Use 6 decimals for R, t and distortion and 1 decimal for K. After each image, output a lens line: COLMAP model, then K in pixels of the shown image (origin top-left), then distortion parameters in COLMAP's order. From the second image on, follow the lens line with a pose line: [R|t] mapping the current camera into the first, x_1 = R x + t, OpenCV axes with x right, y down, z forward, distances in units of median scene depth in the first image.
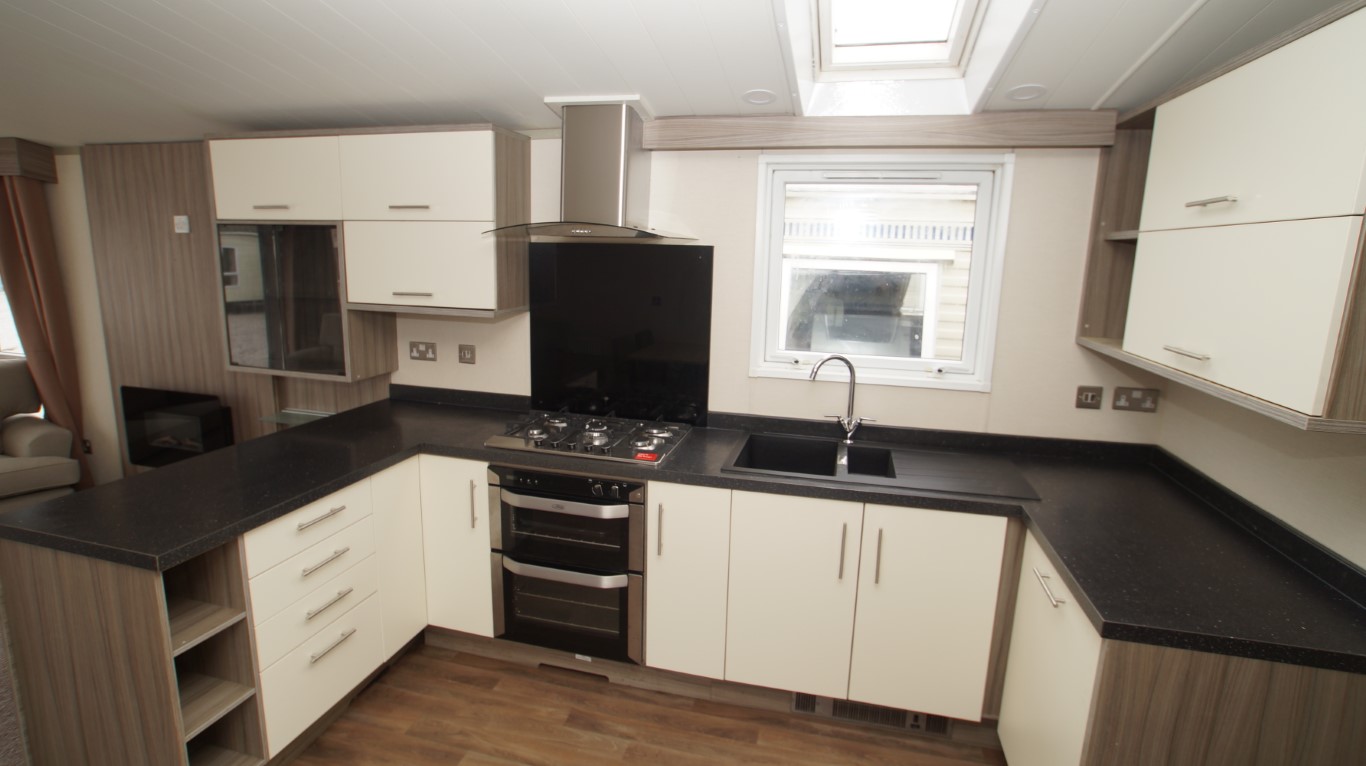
lens RADIAL K [[653.0, 0, 674.0], [0, 653.0, 374.4], [0, 0, 1]] dist [-0.072515, 0.035607]
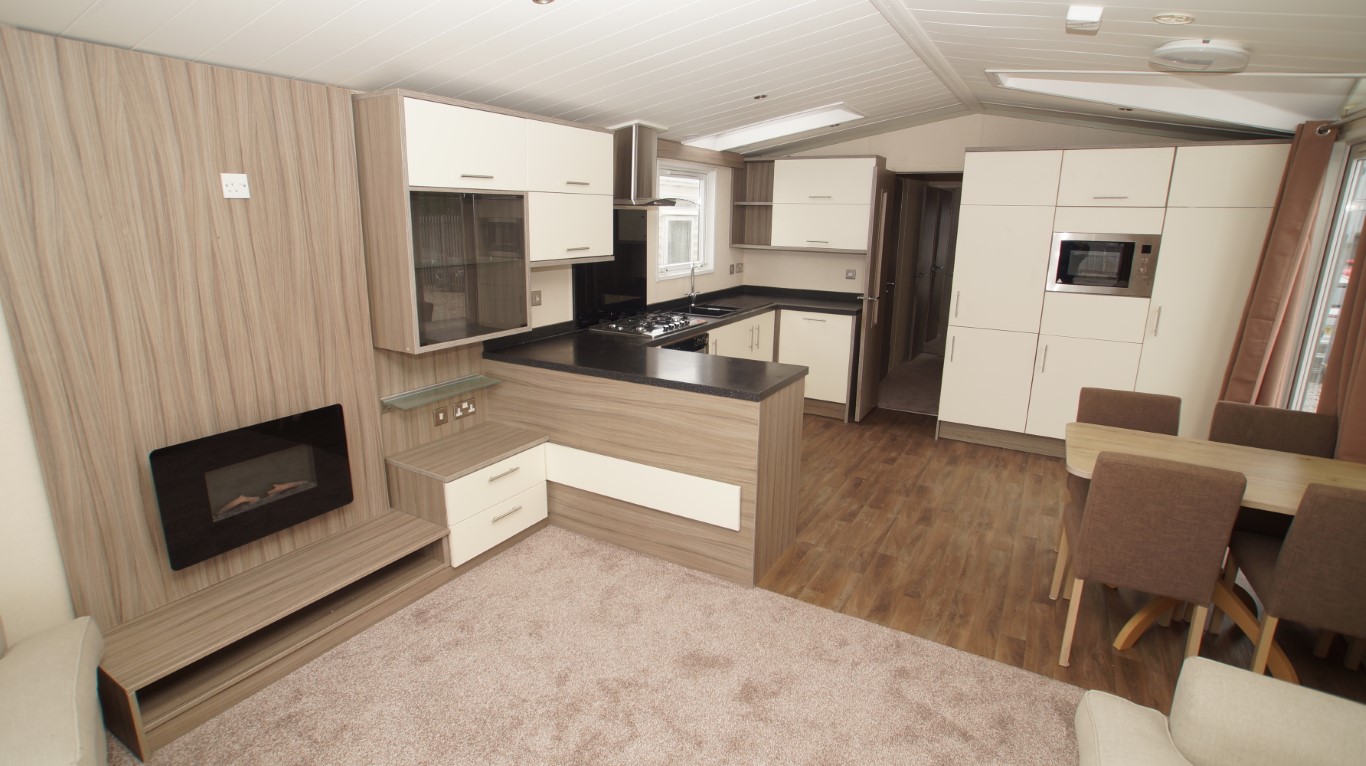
lens RADIAL K [[653.0, 0, 674.0], [0, 653.0, 374.4], [0, 0, 1]] dist [-0.072515, 0.035607]
pose [[0.280963, -0.250169, 0.926539, -1.741077], [0.174788, 0.962620, 0.206909, -0.123741], [-0.943668, 0.103814, 0.314187, 0.436981]]
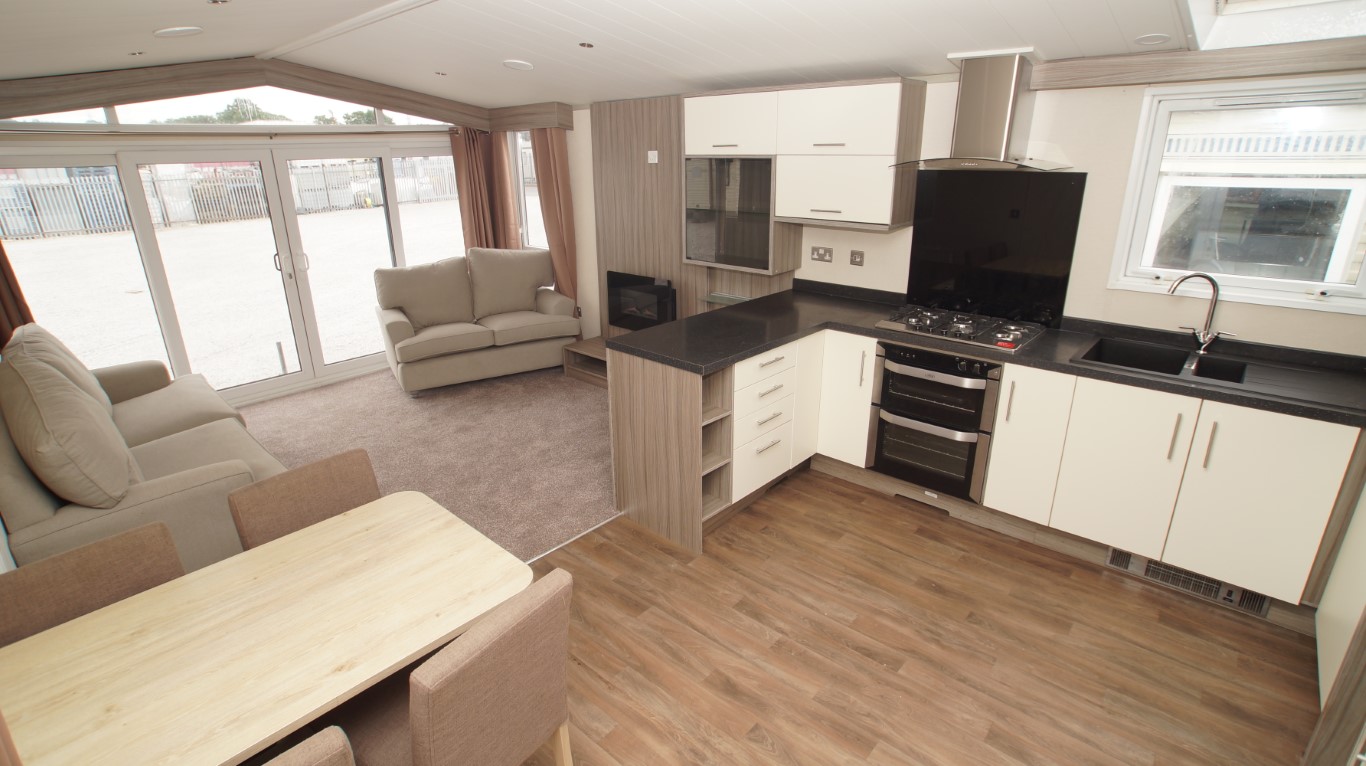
lens RADIAL K [[653.0, 0, 674.0], [0, 653.0, 374.4], [0, 0, 1]] dist [-0.072515, 0.035607]
pose [[0.883146, 0.115939, -0.454546, -0.034379], [-0.050592, 0.986865, 0.153419, 0.020939], [0.466363, -0.112495, 0.877411, -0.382589]]
